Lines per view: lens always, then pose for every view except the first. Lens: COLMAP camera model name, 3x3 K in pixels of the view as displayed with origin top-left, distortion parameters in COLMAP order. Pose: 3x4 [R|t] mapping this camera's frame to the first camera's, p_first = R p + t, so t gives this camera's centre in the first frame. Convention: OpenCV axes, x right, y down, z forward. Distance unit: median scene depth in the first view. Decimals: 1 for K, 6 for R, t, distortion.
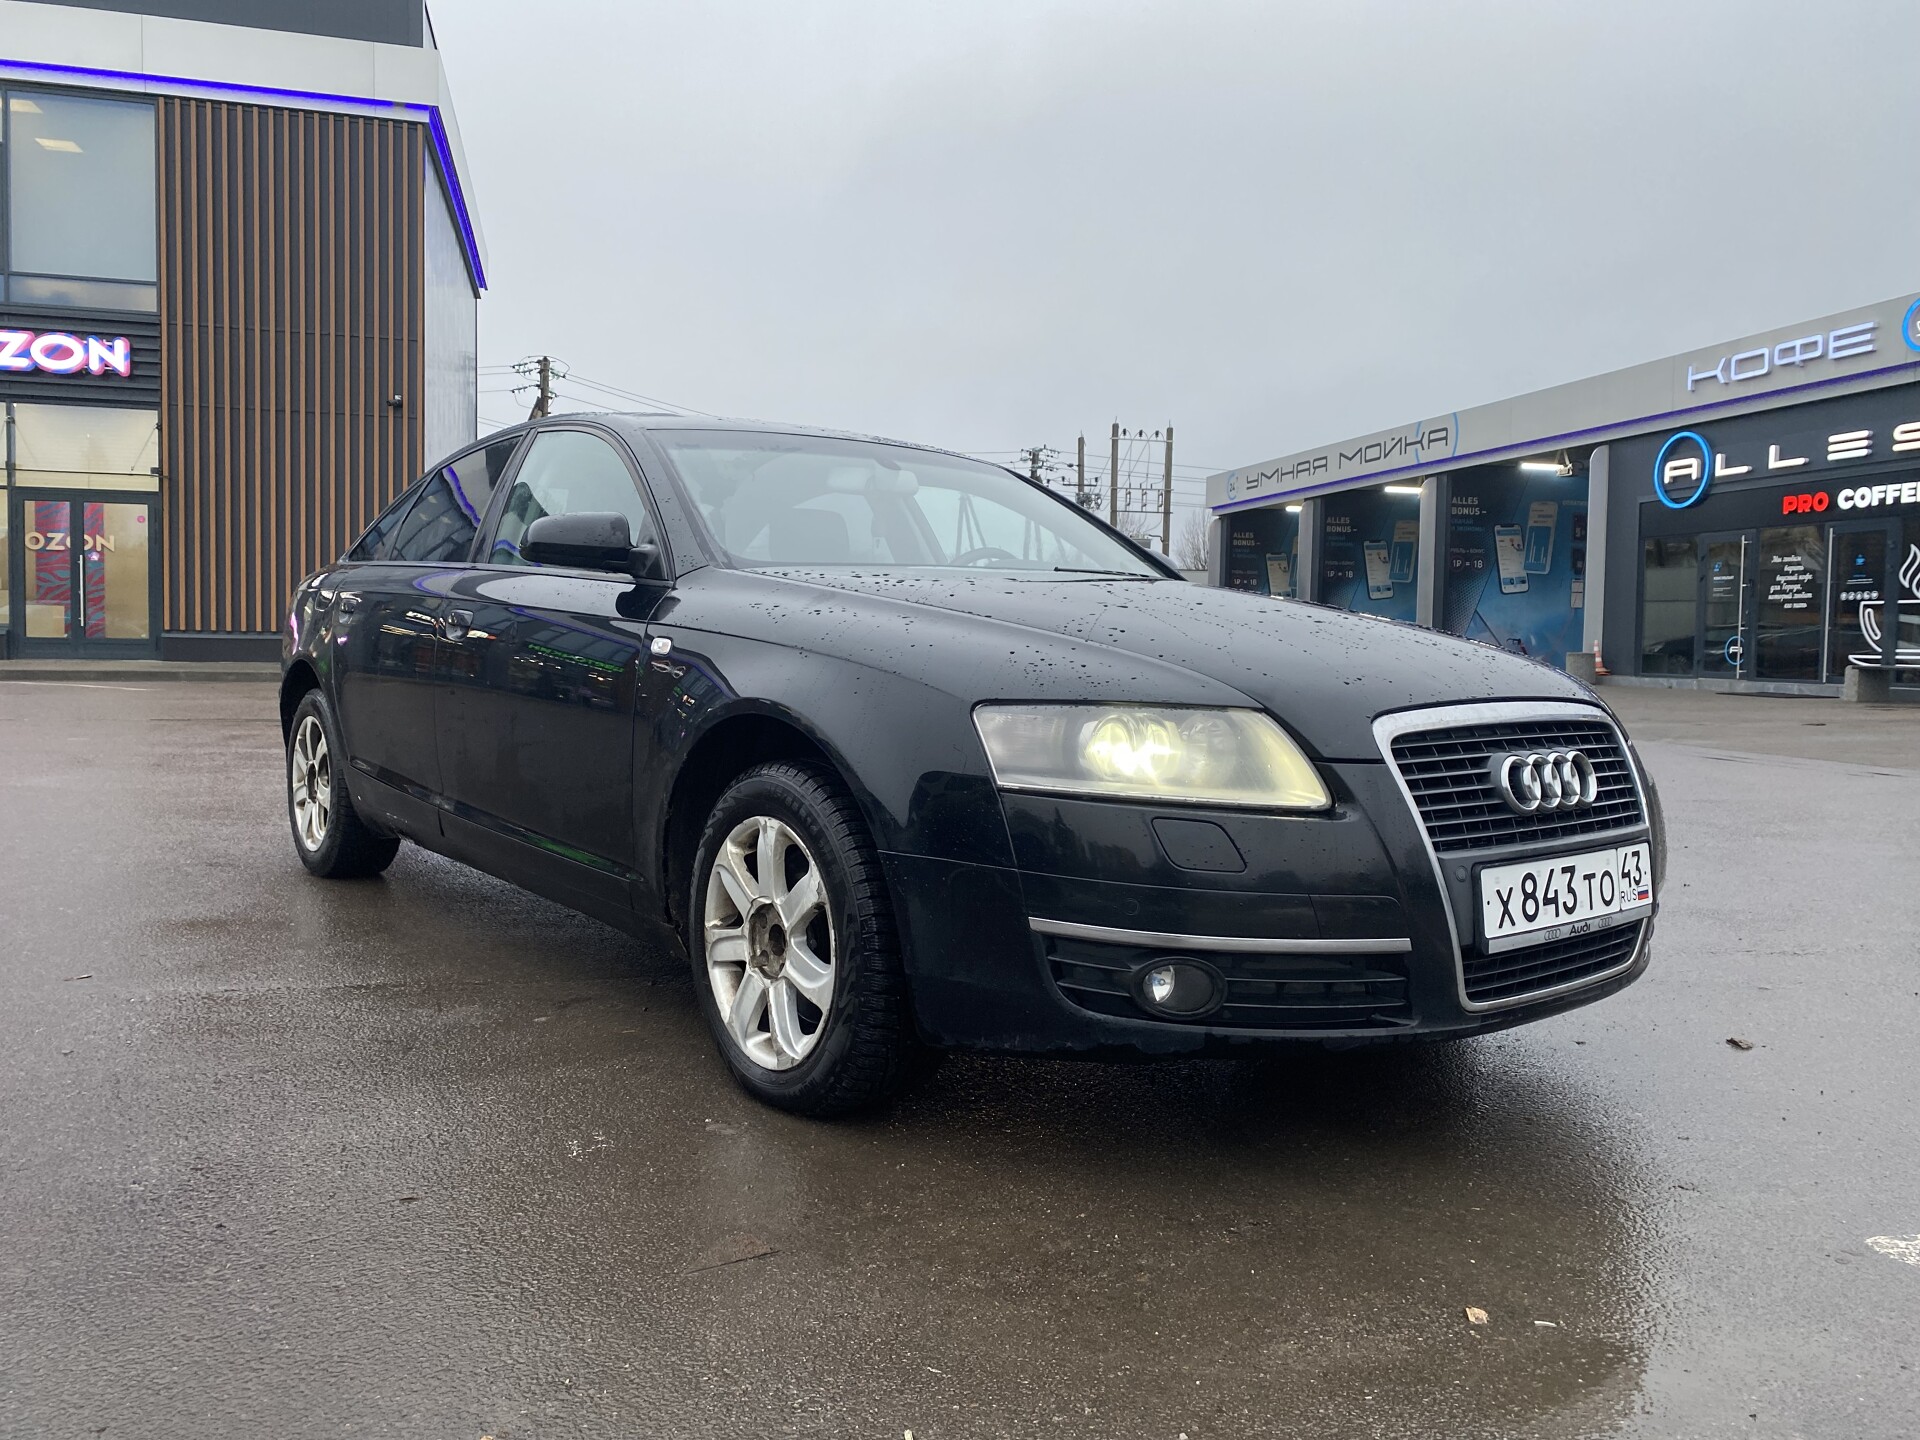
lens RADIAL K [[1490.1, 0, 970.5], [0, 1490.1, 728.8], [0, 0, 1]] dist [0.027299, -0.034593]
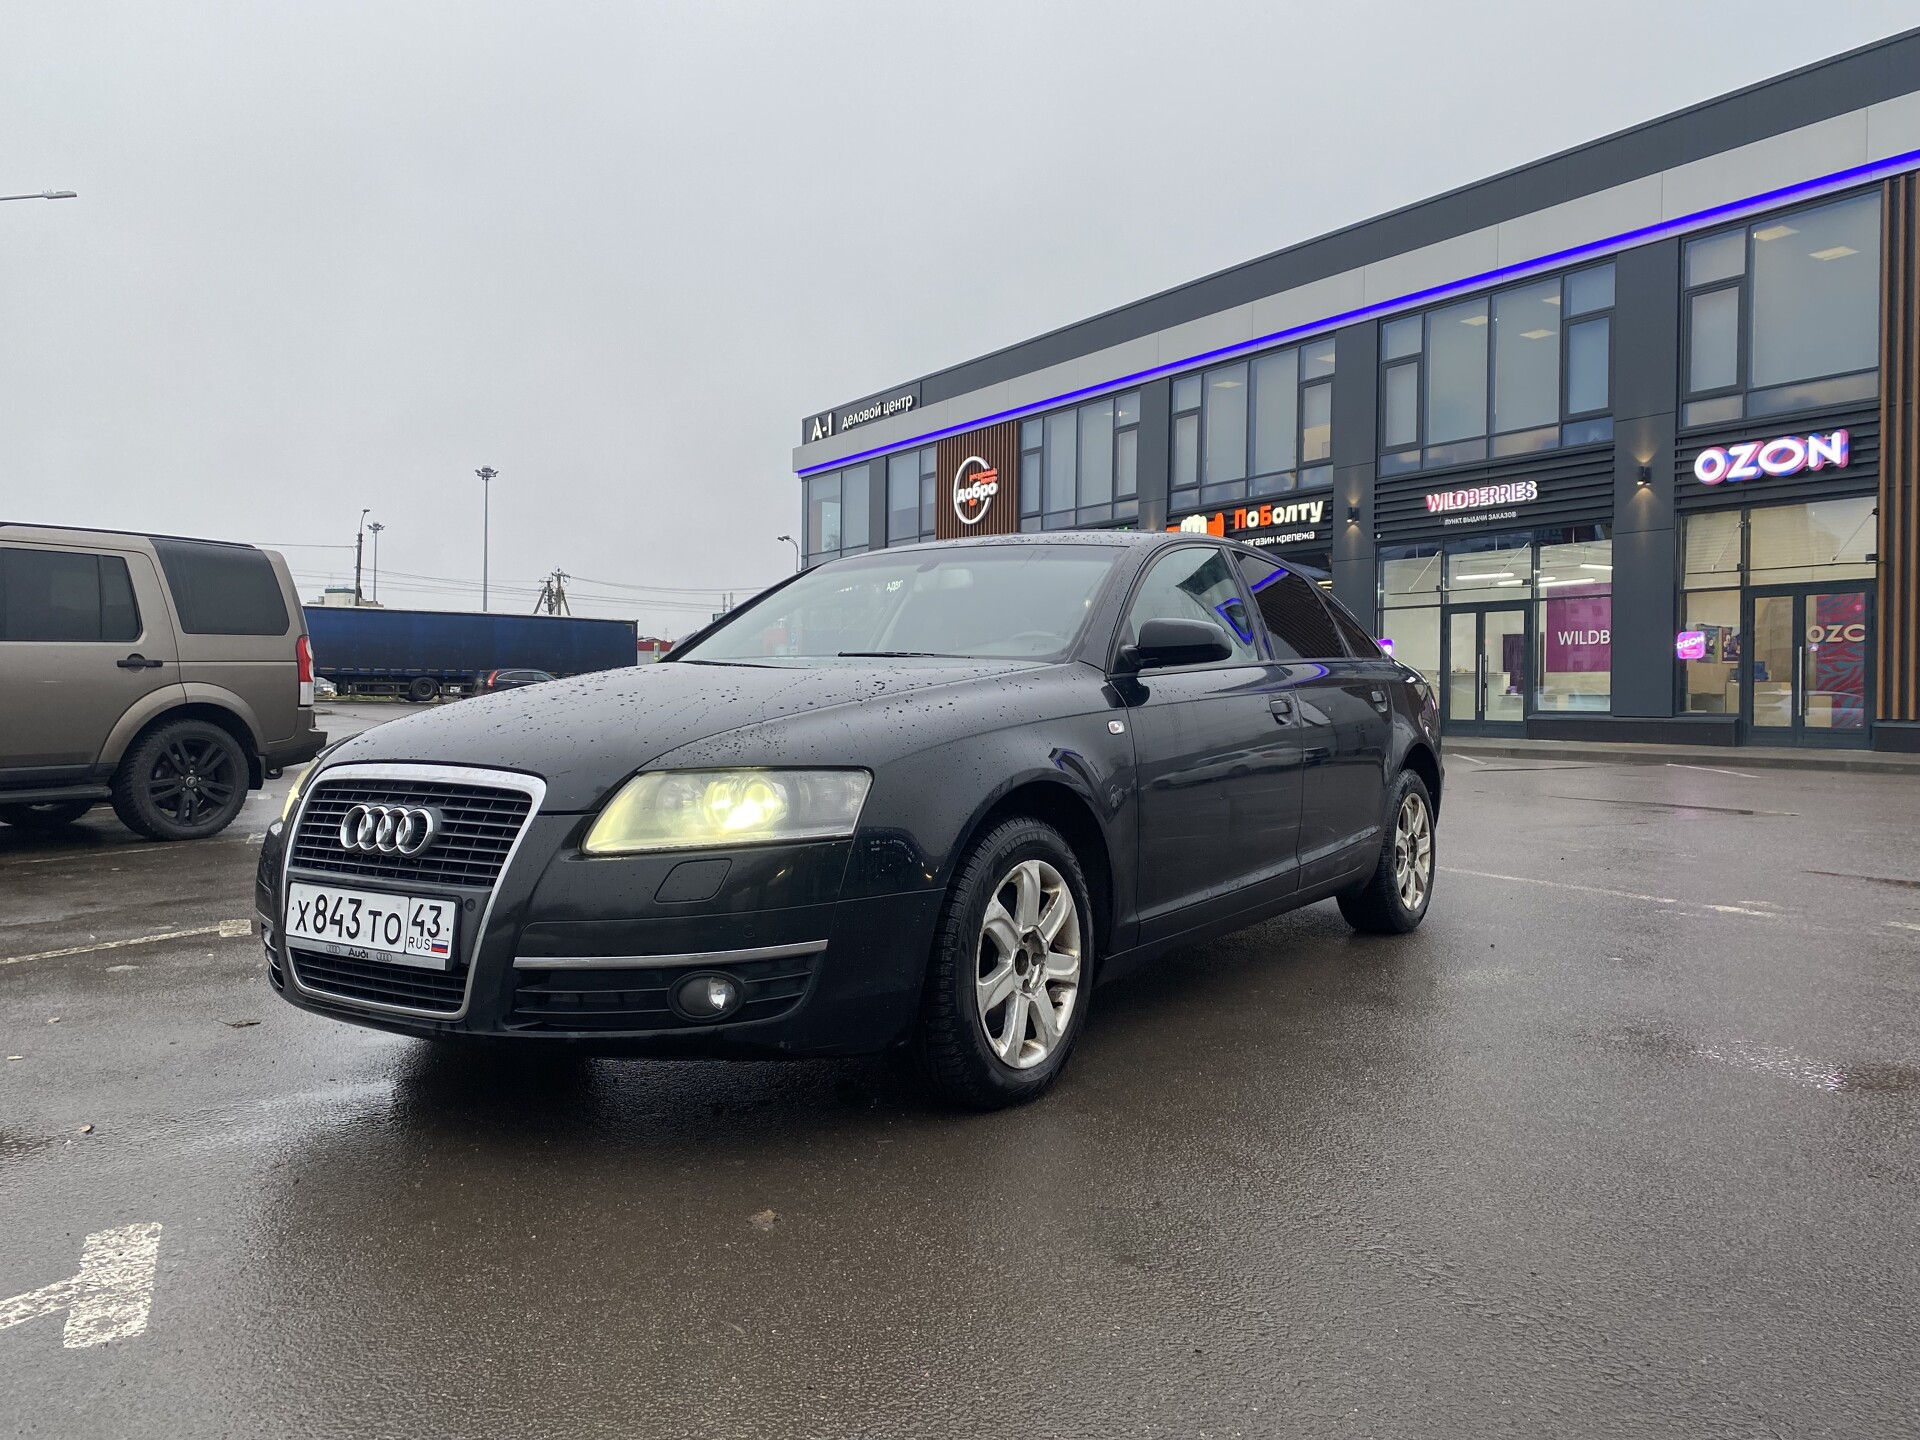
lens RADIAL K [[1490.1, 0, 939.8], [0, 1490.1, 712.5], [0, 0, 1]] dist [0.027299, -0.034593]
pose [[0.274601, -0.007463, -0.961529, 0.239797], [-0.061815, 0.997764, -0.025397, -0.008171], [0.959569, 0.066411, 0.273526, 0.156868]]
